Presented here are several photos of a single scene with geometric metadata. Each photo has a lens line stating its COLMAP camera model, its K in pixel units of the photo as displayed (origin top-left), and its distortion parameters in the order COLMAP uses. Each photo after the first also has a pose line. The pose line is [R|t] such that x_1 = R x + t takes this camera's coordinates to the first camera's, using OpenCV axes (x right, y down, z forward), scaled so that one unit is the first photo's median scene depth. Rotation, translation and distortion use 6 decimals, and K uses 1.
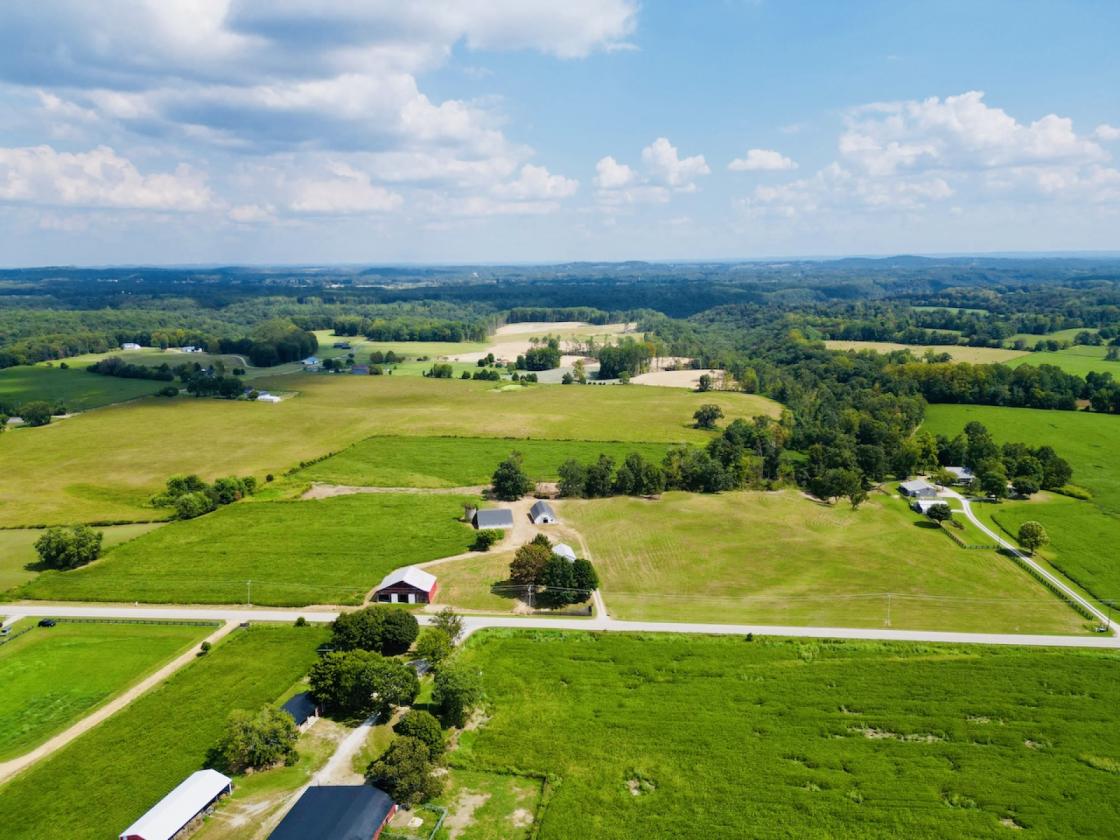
lens RADIAL K [[797.2, 0, 549.7], [0, 797.2, 419.8], [0, 0, 1]] dist [0.093157, -0.112146]
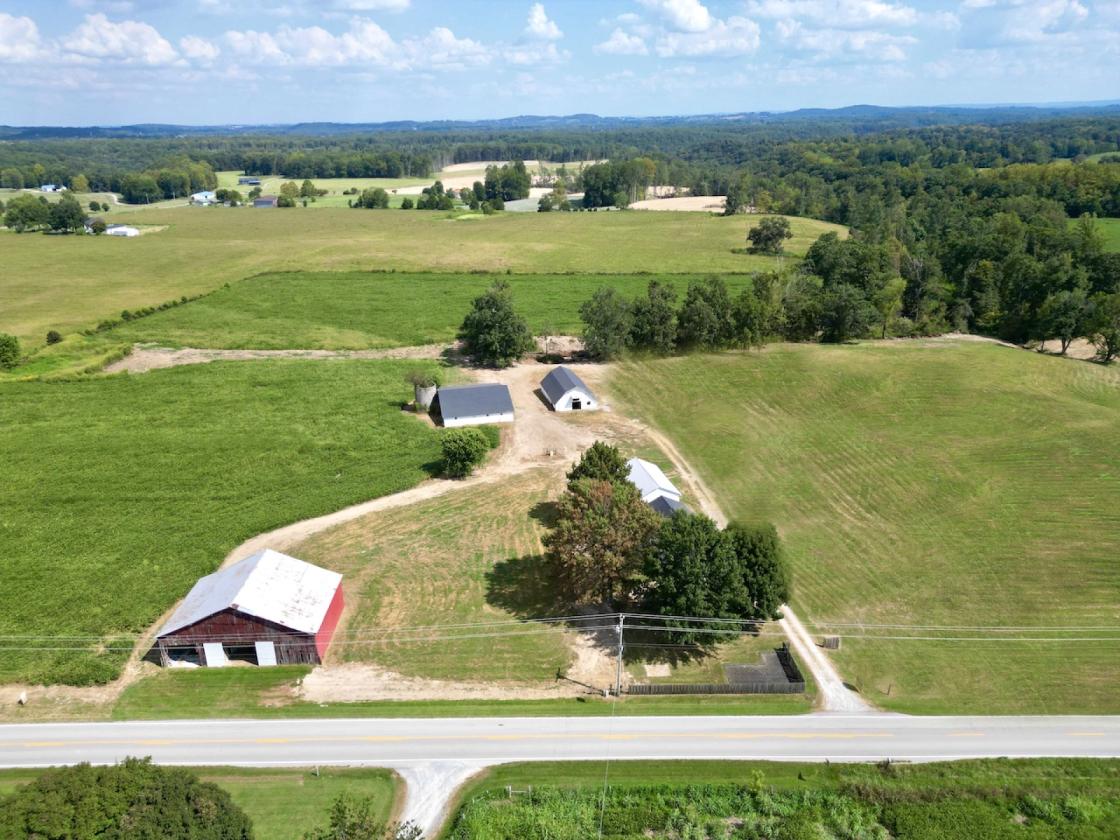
lens RADIAL K [[786.8, 0, 555.7], [0, 786.8, 420.9], [0, 0, 1]] dist [0.060325, -0.053982]
pose [[0.997165, -0.034785, 0.066727, -0.024804], [0.023262, 0.985805, 0.166275, 0.026027], [-0.071564, -0.164251, 0.983819, 0.245984]]
